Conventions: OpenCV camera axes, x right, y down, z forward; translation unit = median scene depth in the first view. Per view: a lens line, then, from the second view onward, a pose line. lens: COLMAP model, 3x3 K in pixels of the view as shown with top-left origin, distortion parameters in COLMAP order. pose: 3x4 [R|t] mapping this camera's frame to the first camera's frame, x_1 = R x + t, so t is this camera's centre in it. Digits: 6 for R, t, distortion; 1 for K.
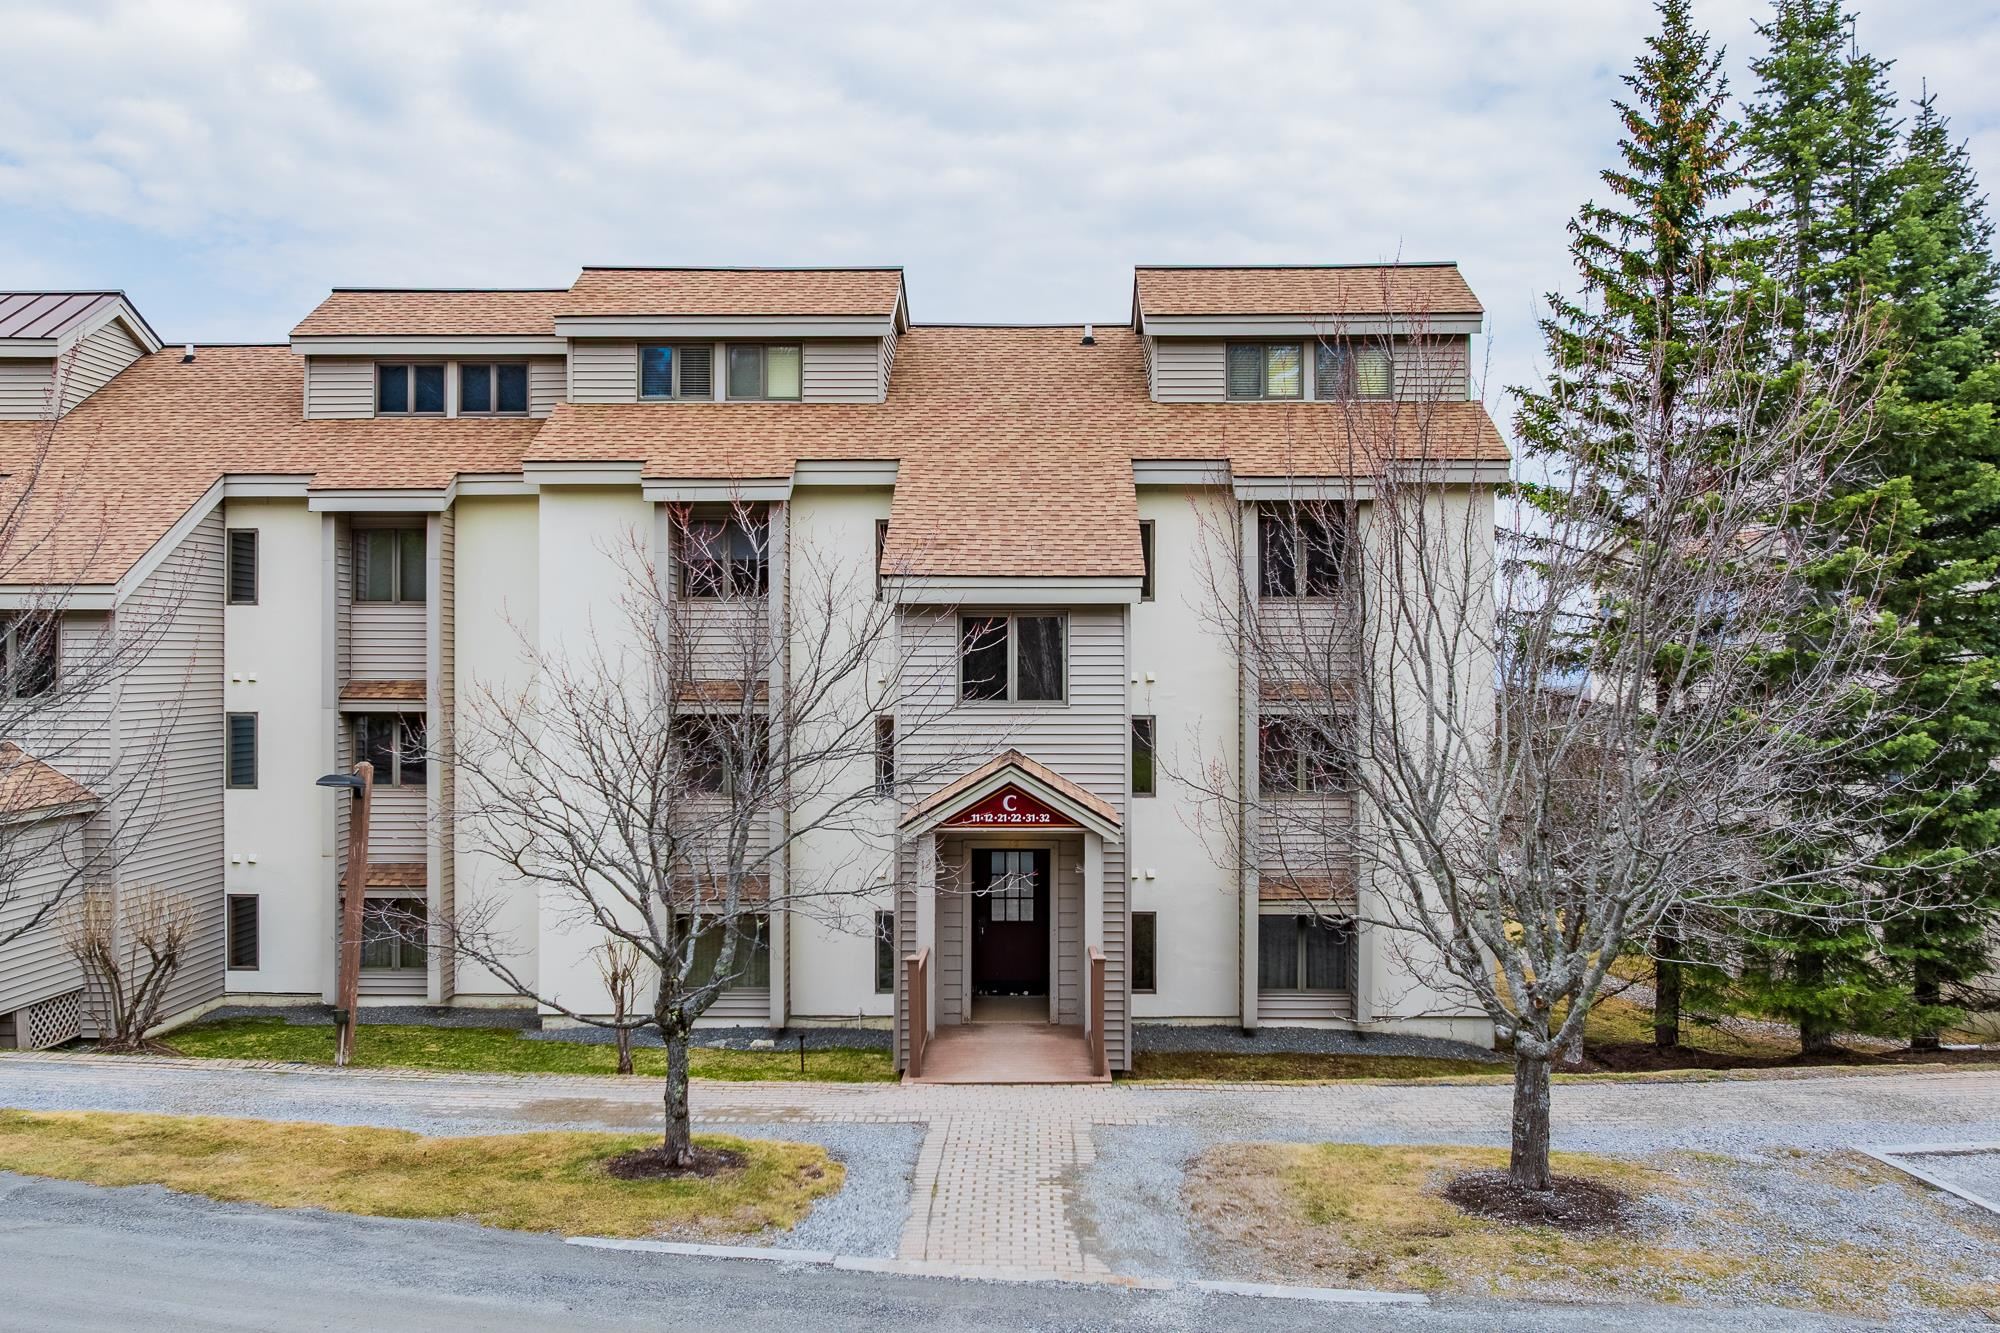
lens RADIAL K [[1701.3, 0, 995.0], [0, 1701.3, 665.1], [0, 0, 1]] dist [-0.010221, -0.018165]
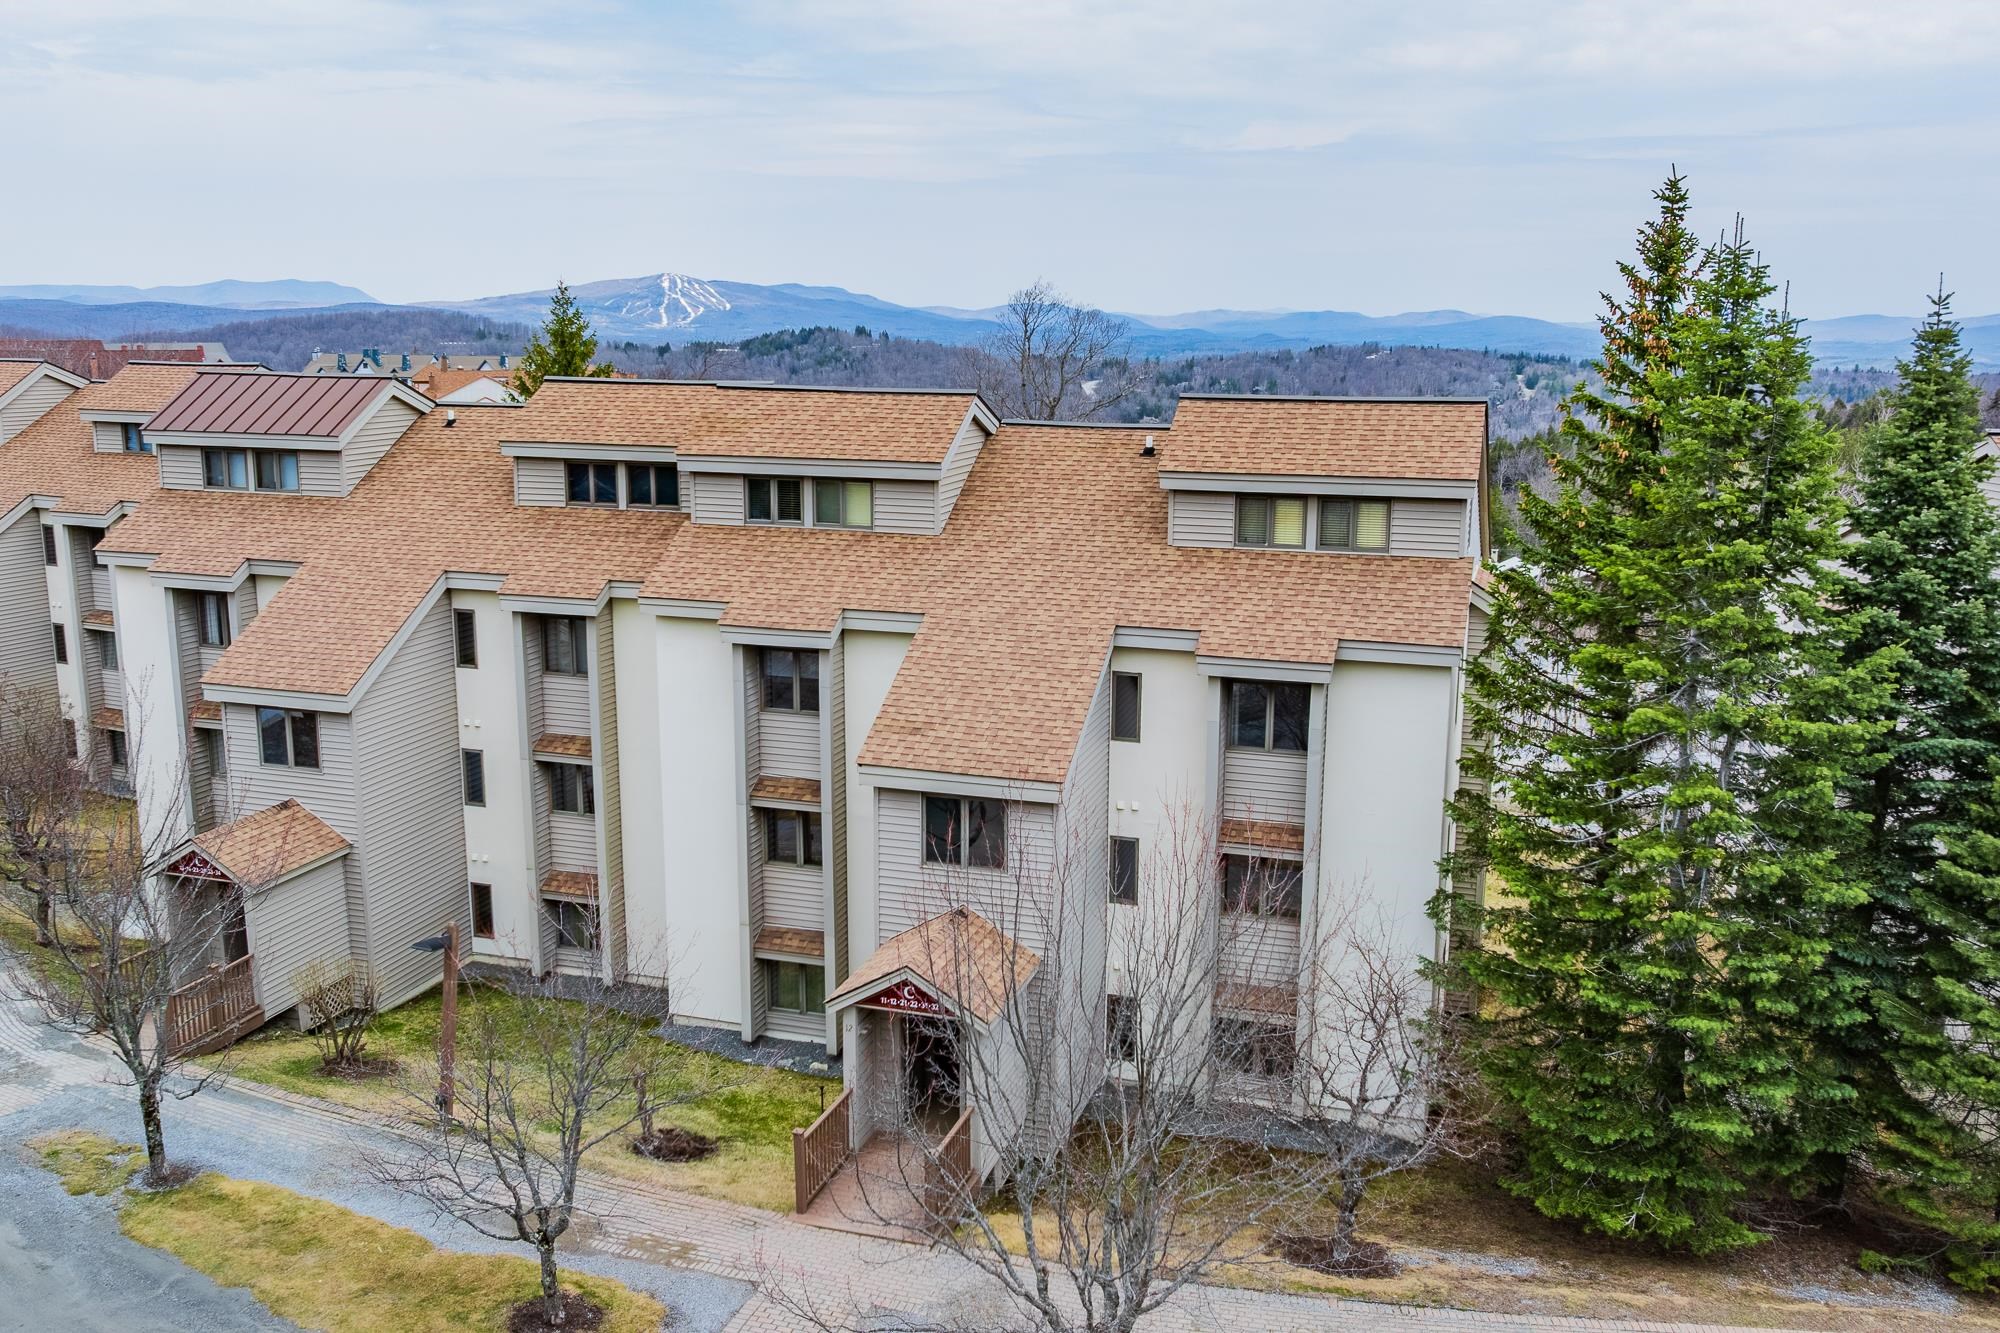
lens RADIAL K [[1701.3, 0, 995.0], [0, 1701.3, 665.1], [0, 0, 1]] dist [-0.010221, -0.018165]
pose [[0.957364, 0.063884, -0.281732, 0.301430], [-0.003522, 0.977751, 0.209739, -0.310133], [0.288863, -0.199804, 0.936289, -0.086791]]
